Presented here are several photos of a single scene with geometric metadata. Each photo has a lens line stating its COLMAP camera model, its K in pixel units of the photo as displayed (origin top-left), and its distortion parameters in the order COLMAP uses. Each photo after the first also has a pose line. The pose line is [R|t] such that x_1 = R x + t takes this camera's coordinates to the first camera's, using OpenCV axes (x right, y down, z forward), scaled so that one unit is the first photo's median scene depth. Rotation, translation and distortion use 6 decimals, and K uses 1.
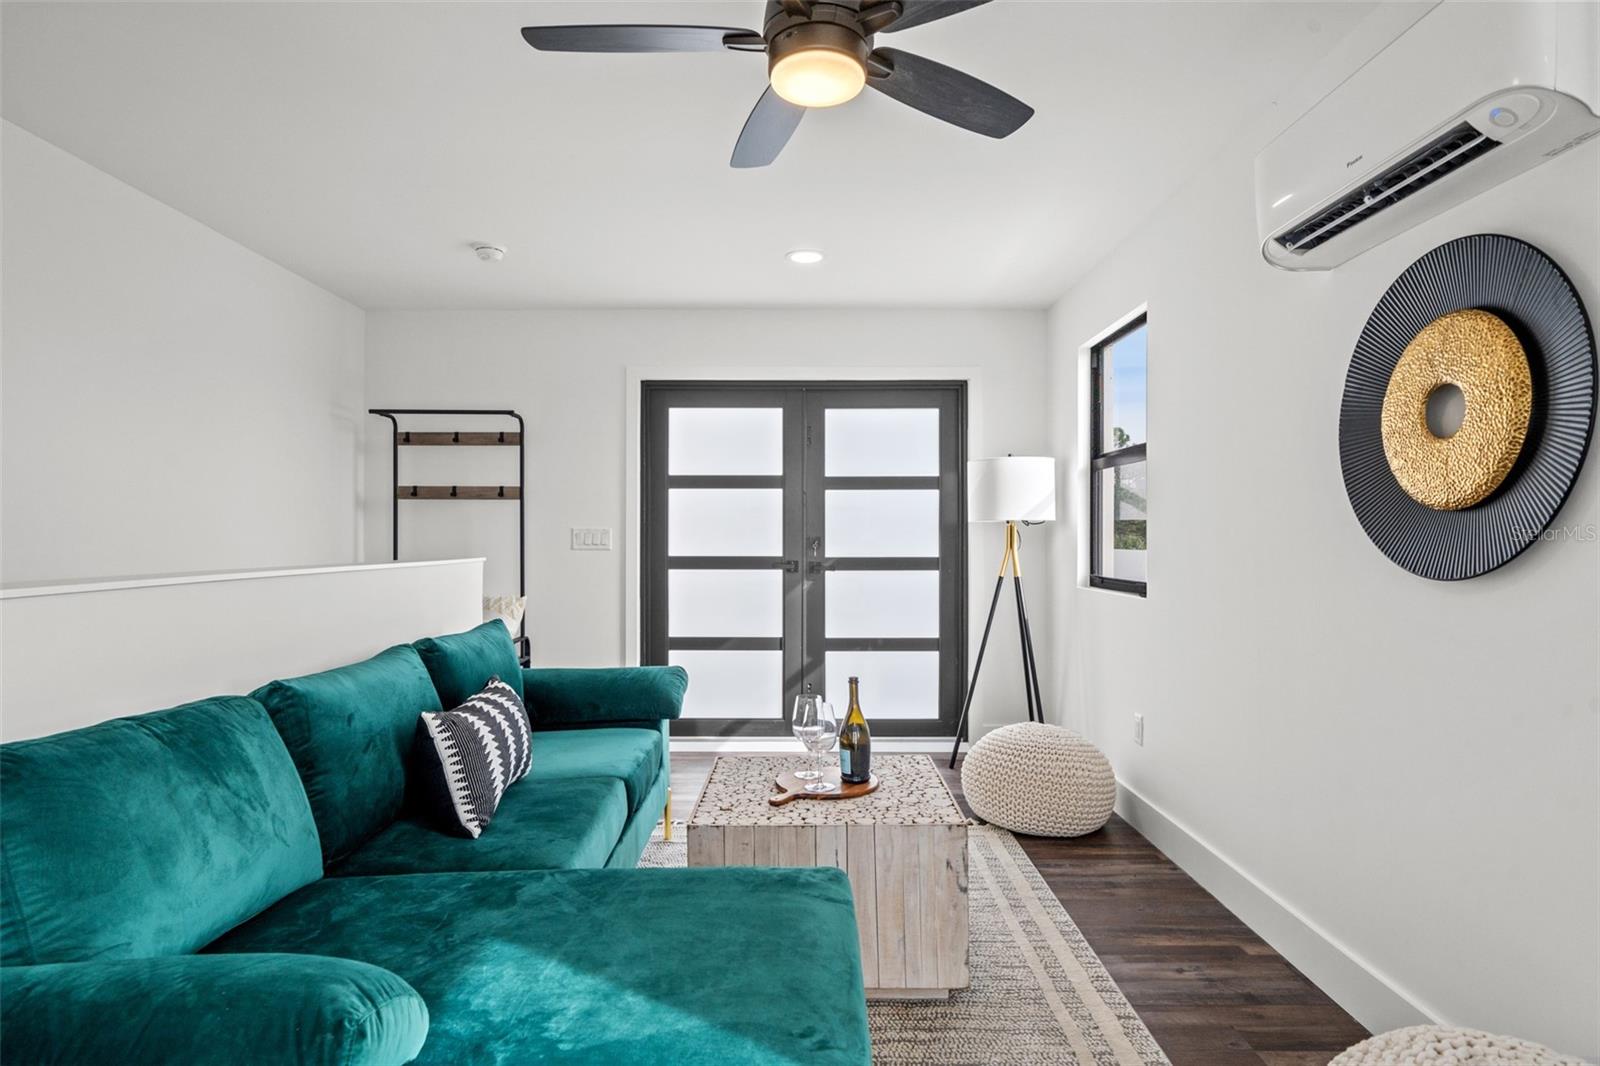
lens RADIAL K [[879.7, 0, 800.0], [0, 879.7, 533.0], [0, 0, 1]] dist [-0.001946, -0.000325]
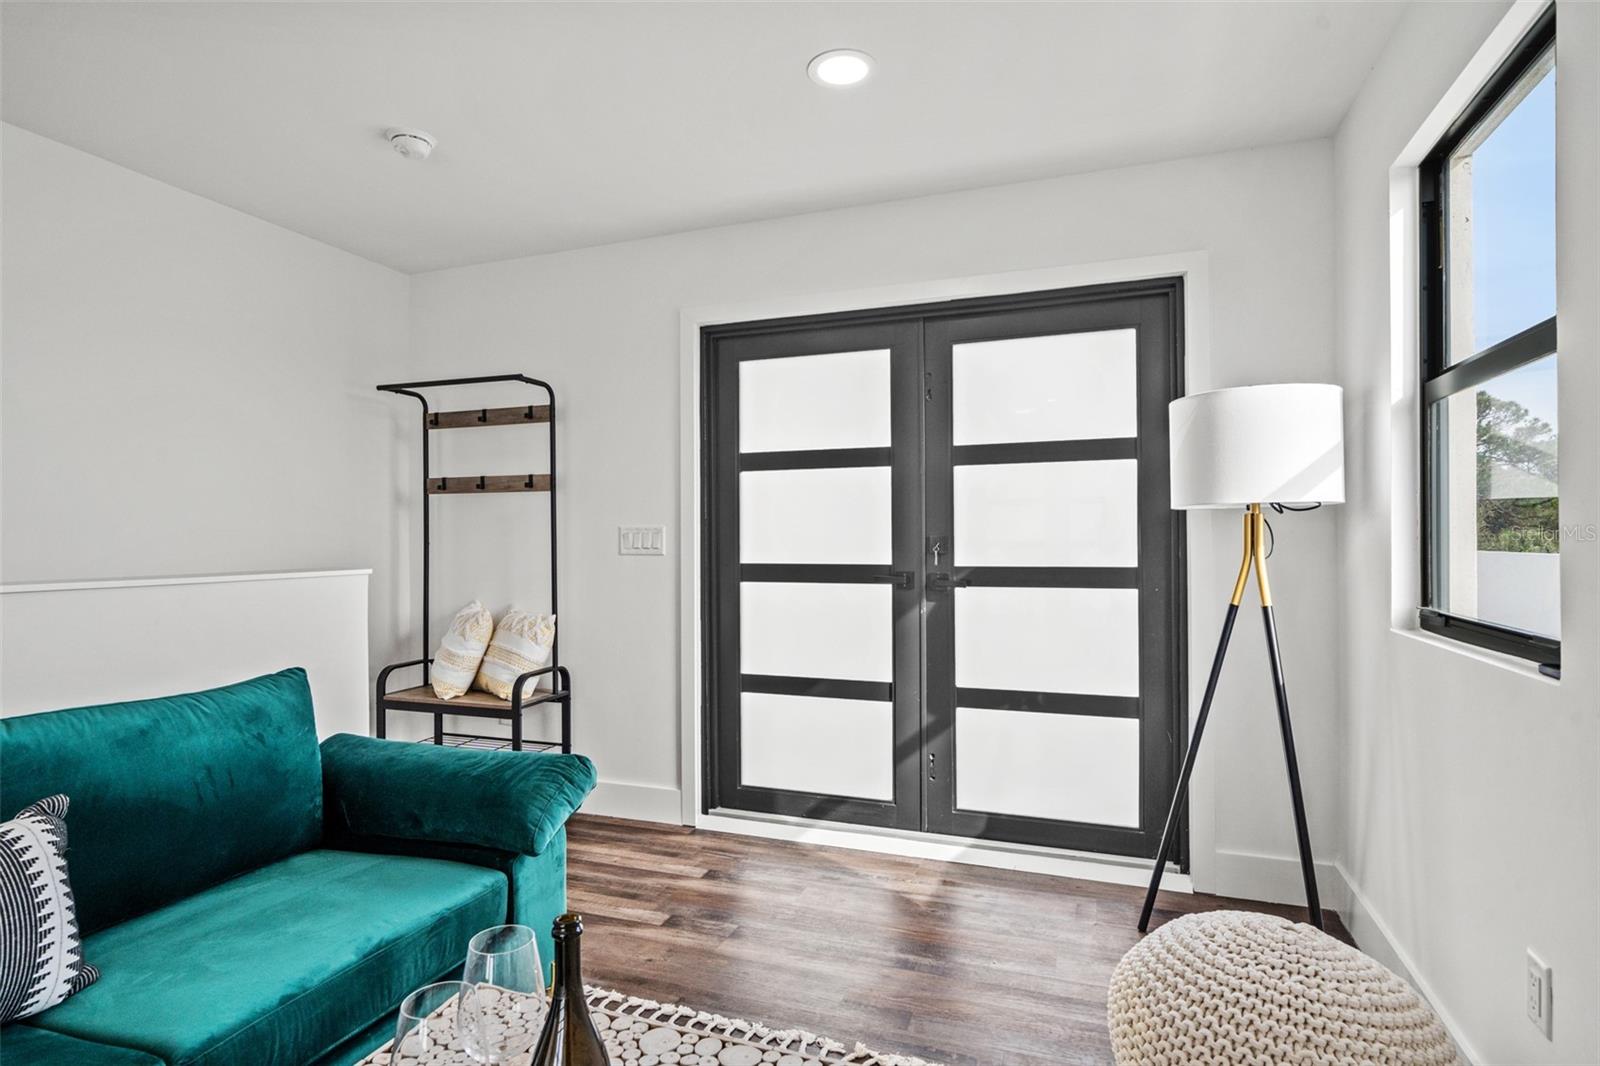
lens RADIAL K [[835.3, 0, 800.0], [0, 835.3, 533.0], [0, 0, 1]] dist [0.002747, -0.000491]
pose [[0.935294, -0.007881, -0.353783, 0.149129], [0.007871, 0.999968, -0.001468, 0.002212], [0.353783, -0.001411, 0.935326, 0.378399]]
